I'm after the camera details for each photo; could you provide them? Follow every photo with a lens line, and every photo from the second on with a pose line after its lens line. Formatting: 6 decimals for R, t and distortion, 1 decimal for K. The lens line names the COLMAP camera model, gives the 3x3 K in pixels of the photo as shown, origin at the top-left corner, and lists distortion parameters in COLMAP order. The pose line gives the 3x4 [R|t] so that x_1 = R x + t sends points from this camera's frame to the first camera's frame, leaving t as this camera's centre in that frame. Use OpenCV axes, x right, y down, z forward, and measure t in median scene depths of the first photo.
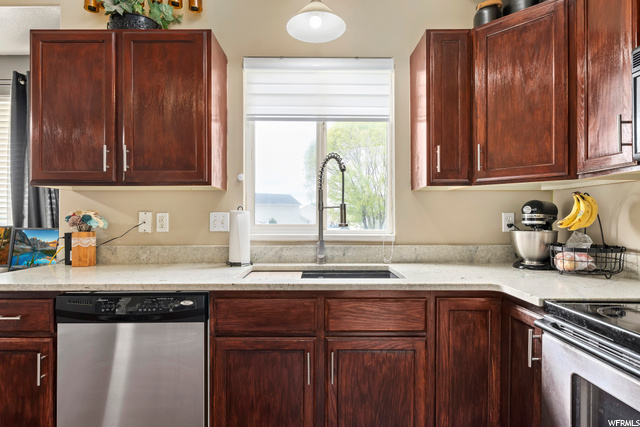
lens RADIAL K [[356.6, 0, 319.1], [0, 356.6, 217.2], [0, 0, 1]] dist [-0.000622, -0.000420]
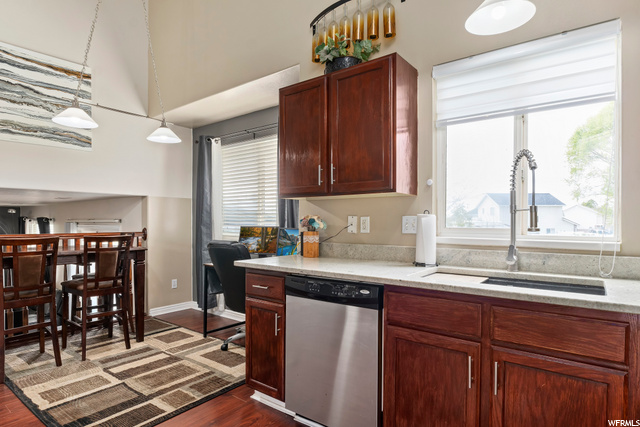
lens RADIAL K [[355.8, 0, 317.8], [0, 355.8, 224.7], [0, 0, 1]] dist [-0.012263, -0.000651]
pose [[0.787987, 0.008683, -0.615630, 0.183691], [-0.000940, 0.999916, 0.012901, -0.000748], [0.615691, -0.009587, 0.787930, -0.030014]]
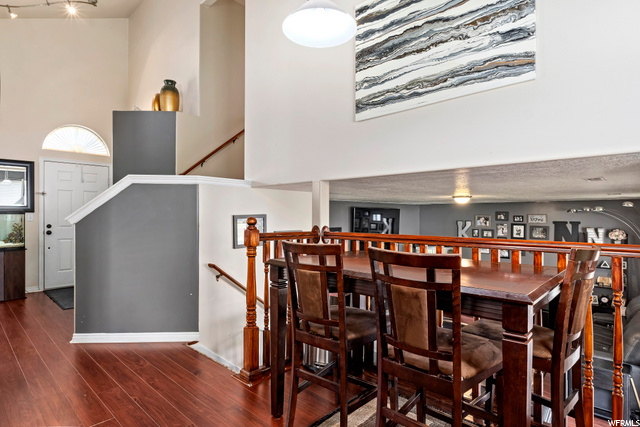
lens RADIAL K [[349.1, 0, 320.0], [0, 349.1, 213.5], [0, 0, 1]] dist [0.004631, 0.001750]
pose [[-0.685512, -0.006068, -0.728036, -0.956484], [0.001243, 0.999954, -0.009504, 0.002670], [0.728060, -0.007420, -0.685473, 1.023331]]
